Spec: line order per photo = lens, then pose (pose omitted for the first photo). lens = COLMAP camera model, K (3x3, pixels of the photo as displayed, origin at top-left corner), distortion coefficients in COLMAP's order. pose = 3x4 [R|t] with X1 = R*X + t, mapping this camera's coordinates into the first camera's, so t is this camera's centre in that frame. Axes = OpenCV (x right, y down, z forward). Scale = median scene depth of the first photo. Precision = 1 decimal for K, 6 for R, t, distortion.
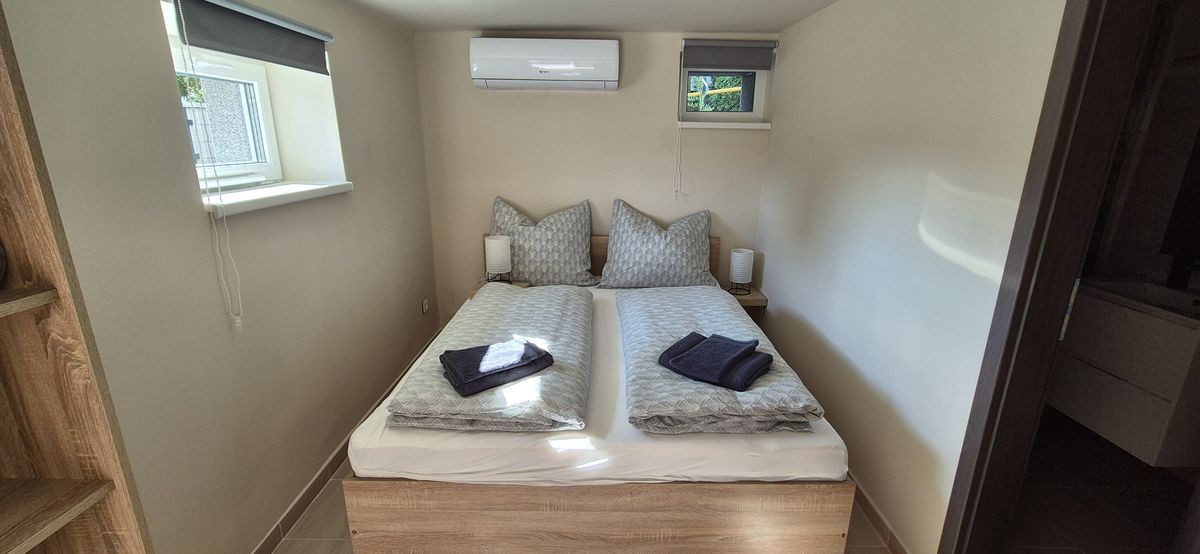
lens RADIAL K [[494.4, 0, 598.8], [0, 494.4, 278.9], [0, 0, 1]] dist [-0.000471, -0.000459]
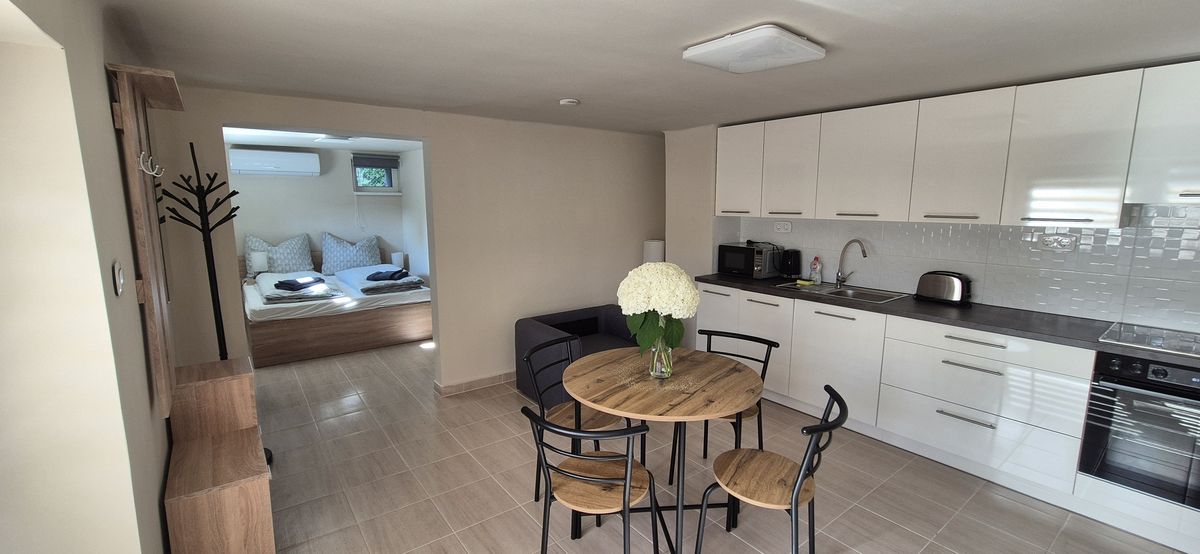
lens RADIAL K [[494.4, 0, 601.7], [0, 494.4, 277.1], [0, 0, 1]] dist [-0.000471, -0.000459]
pose [[0.789683, -0.100273, 0.605266, -0.306232], [0.171444, 0.983317, -0.060777, 0.328318], [-0.589074, 0.151764, 0.793700, -1.174170]]
